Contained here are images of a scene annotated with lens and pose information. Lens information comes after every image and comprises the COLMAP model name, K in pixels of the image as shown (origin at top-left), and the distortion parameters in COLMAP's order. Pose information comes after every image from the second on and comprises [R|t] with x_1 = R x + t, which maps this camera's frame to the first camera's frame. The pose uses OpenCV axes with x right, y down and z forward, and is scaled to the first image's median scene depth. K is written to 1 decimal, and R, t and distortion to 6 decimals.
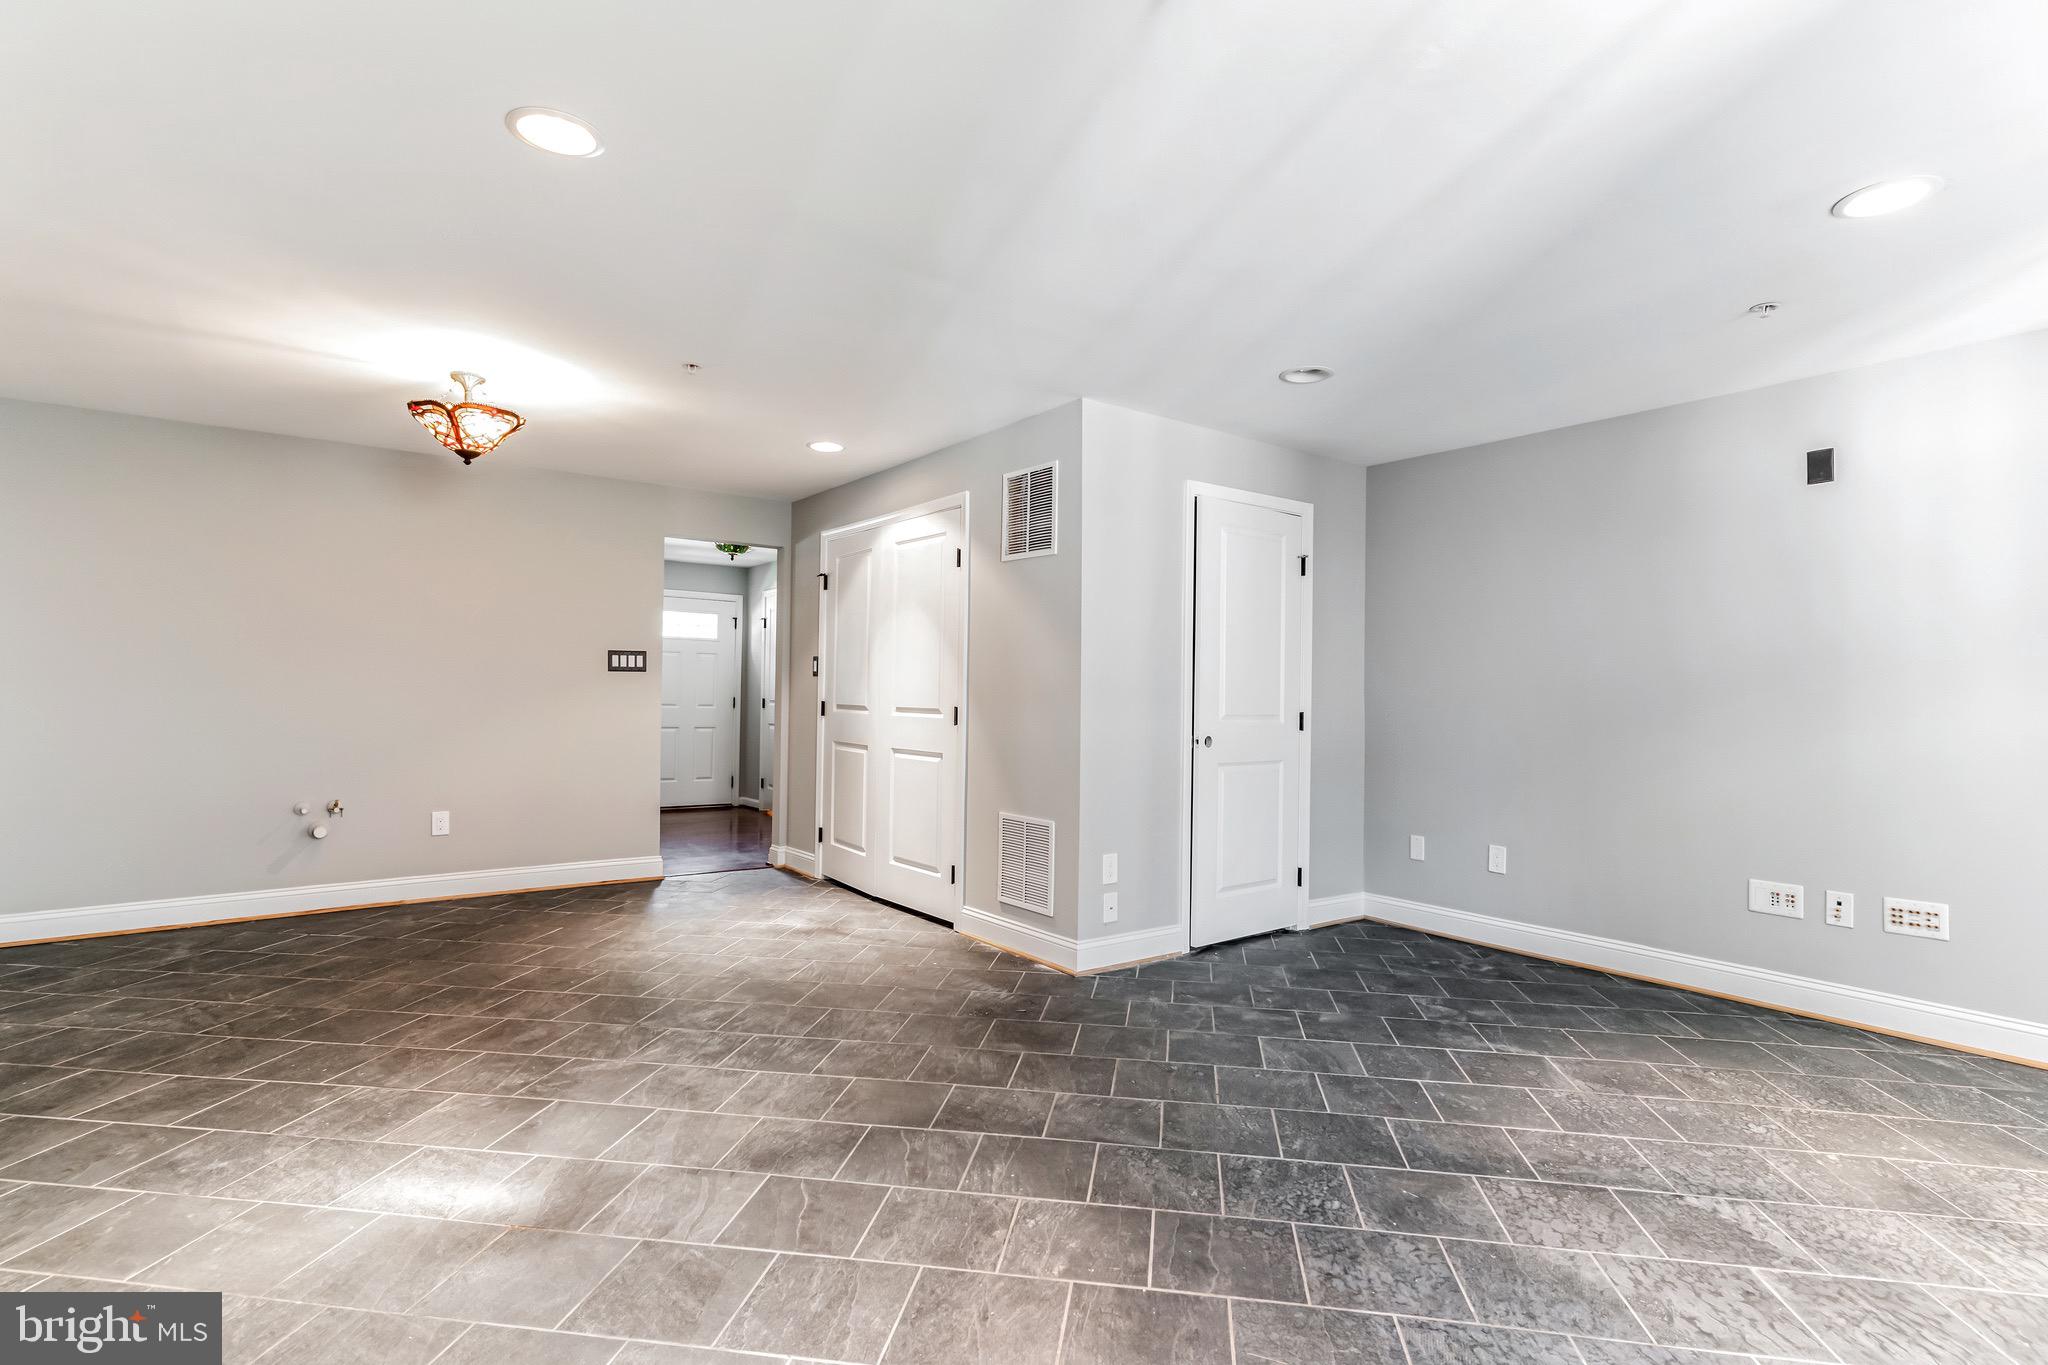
lens RADIAL K [[999.1, 0, 1026.4], [0, 999.1, 684.4], [0, 0, 1]] dist [-0.000804, -0.000471]
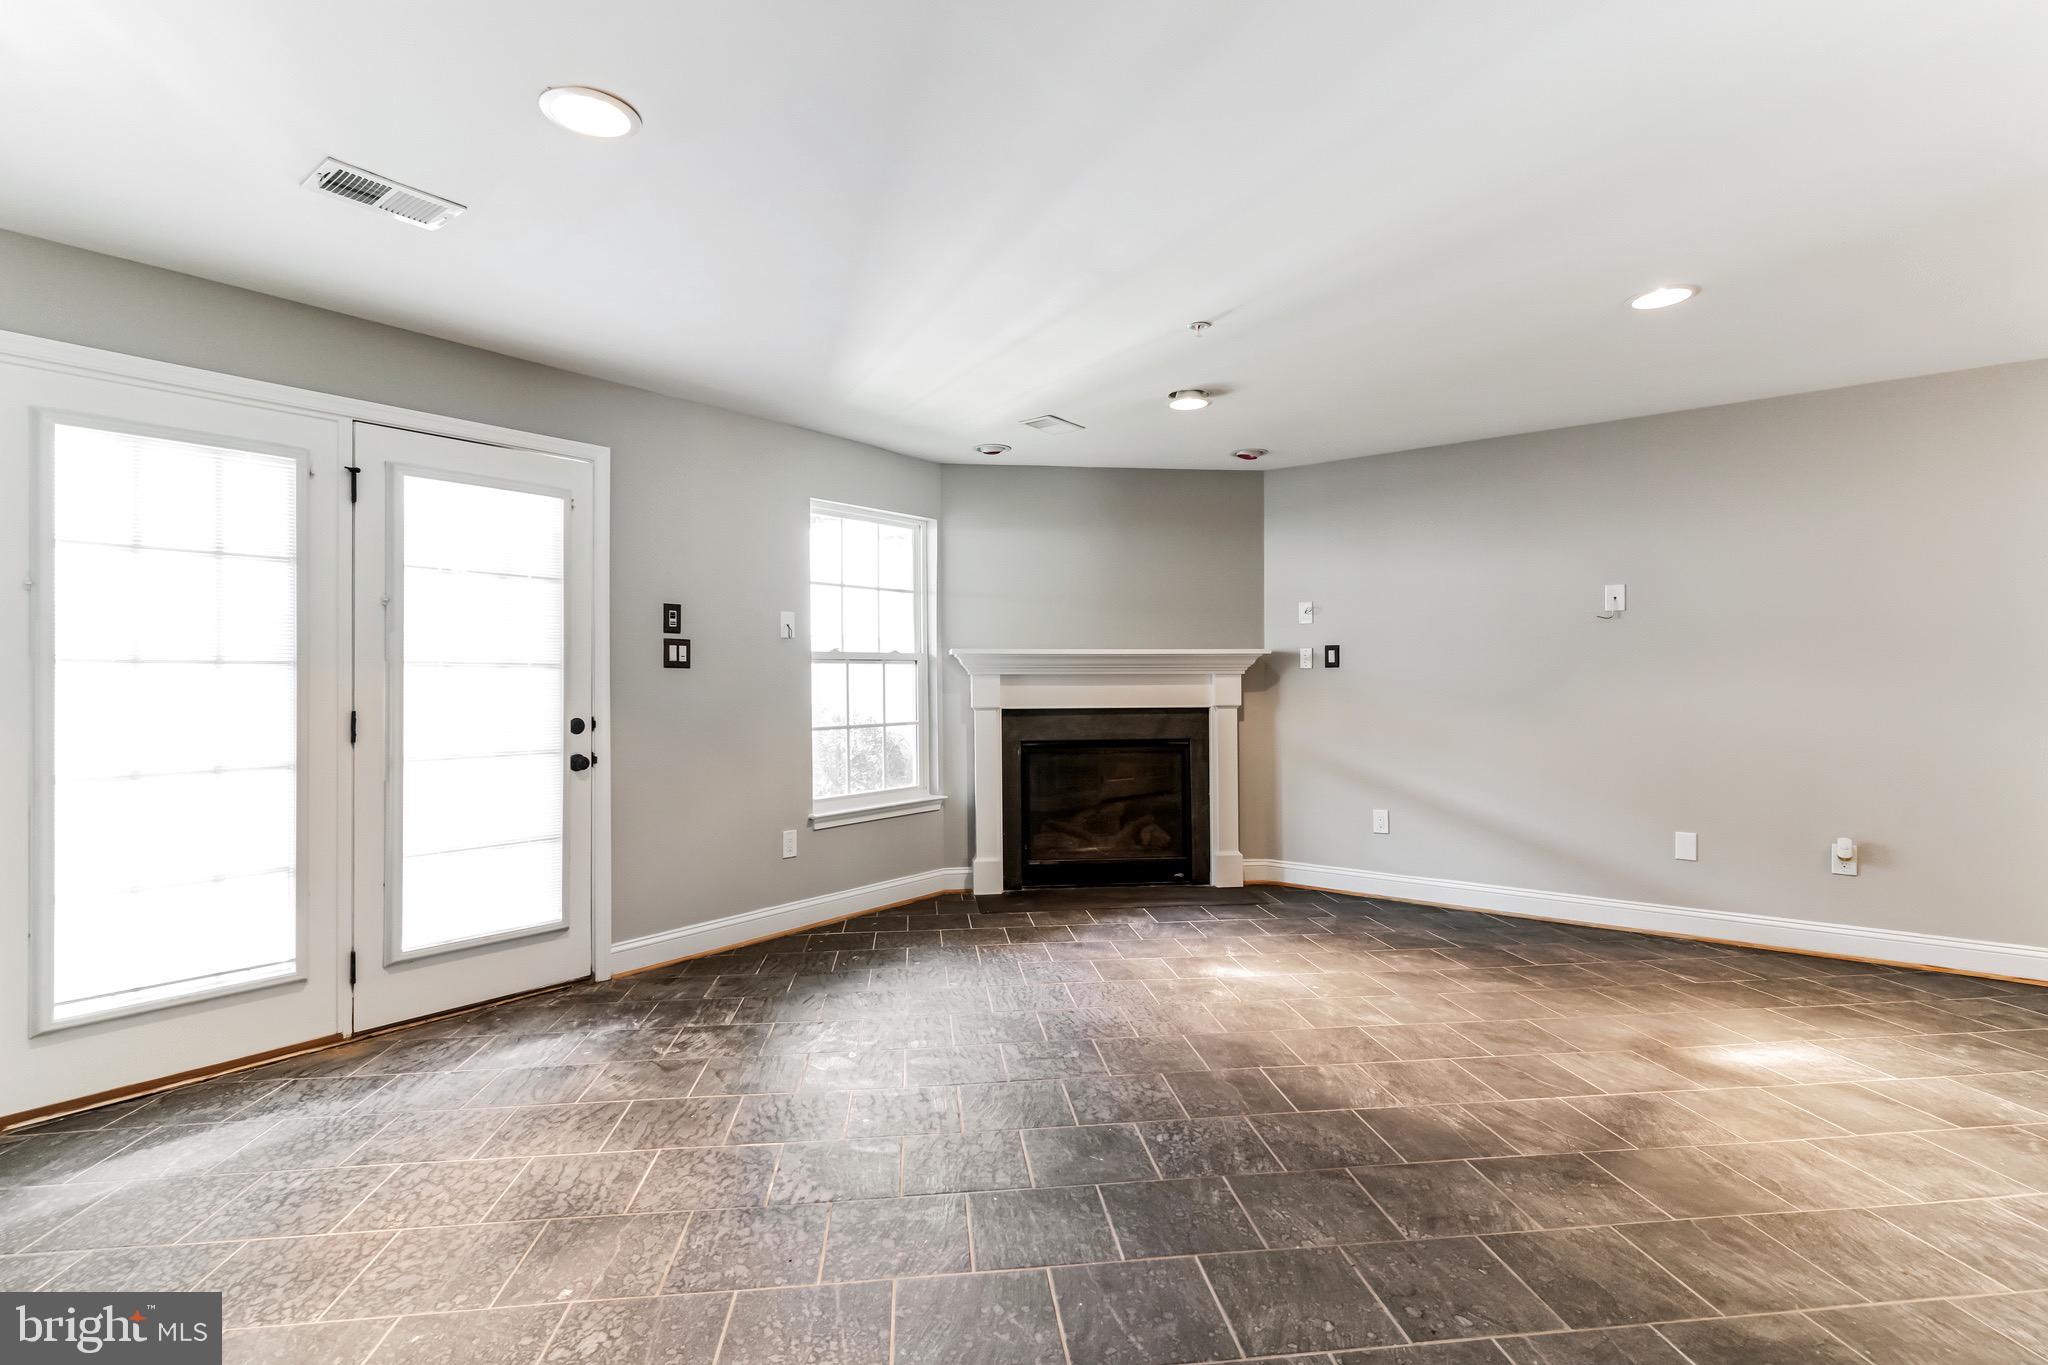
lens RADIAL K [[999.1, 0, 1026.2], [0, 999.1, 681.6], [0, 0, 1]] dist [-0.000804, -0.000471]
pose [[-0.963115, -0.006761, -0.269005, 0.753319], [-0.004410, 0.999947, -0.009345, 0.017846], [0.269054, -0.007814, -0.963094, 2.026232]]
